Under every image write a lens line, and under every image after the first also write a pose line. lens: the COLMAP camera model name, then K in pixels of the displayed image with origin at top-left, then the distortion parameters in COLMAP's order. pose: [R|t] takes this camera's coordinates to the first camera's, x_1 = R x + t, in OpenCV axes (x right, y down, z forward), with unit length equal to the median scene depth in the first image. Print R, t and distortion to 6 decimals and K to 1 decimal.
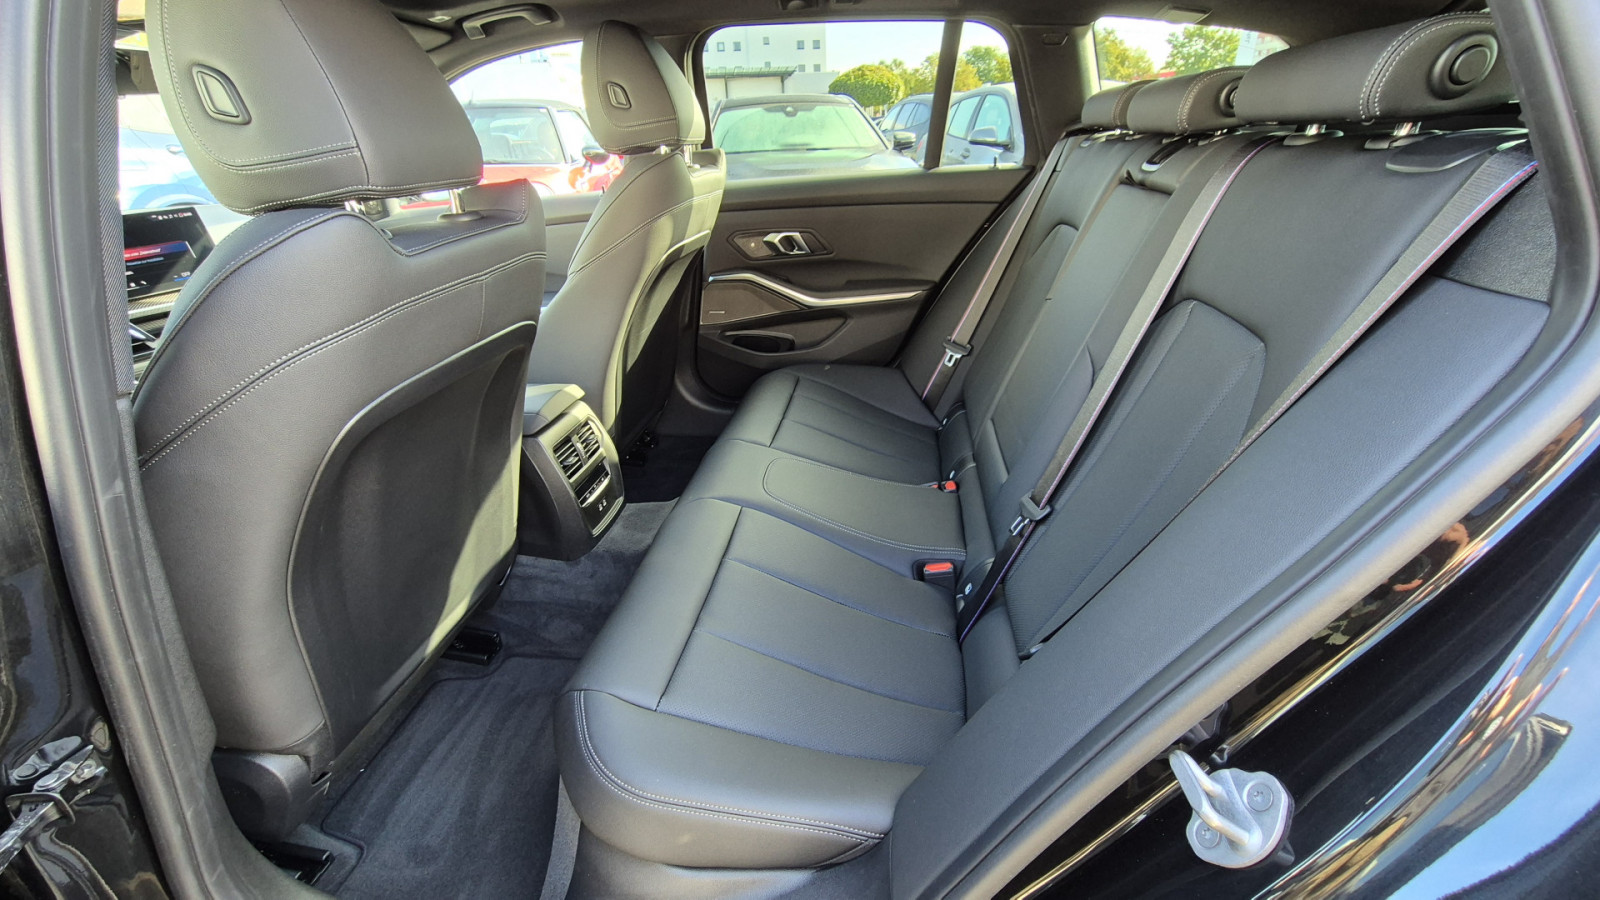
lens RADIAL K [[661.6, 0, 816.0], [0, 661.6, 450.2], [0, 0, 1]] dist [0.000027, 0.000052]
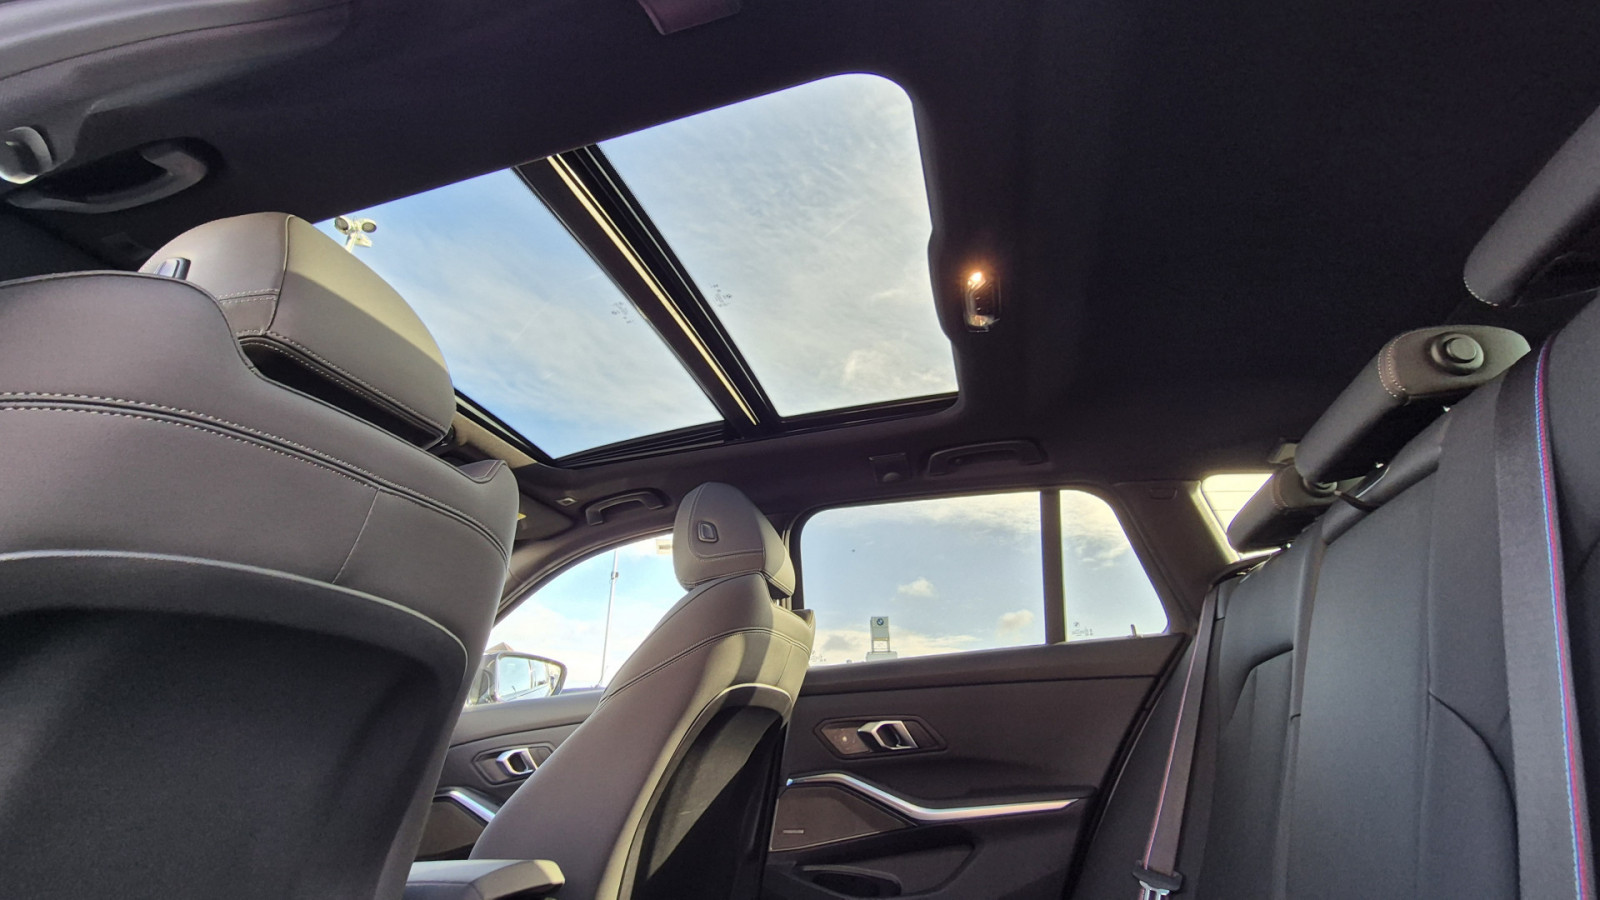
lens RADIAL K [[661.6, 0, 816.0], [0, 661.6, 450.2], [0, 0, 1]] dist [0.000027, 0.000052]
pose [[0.989633, -0.053598, -0.133245, -0.005005], [-0.068090, 0.641772, -0.763867, 0.087742], [0.126455, 0.765020, 0.631469, 0.239639]]
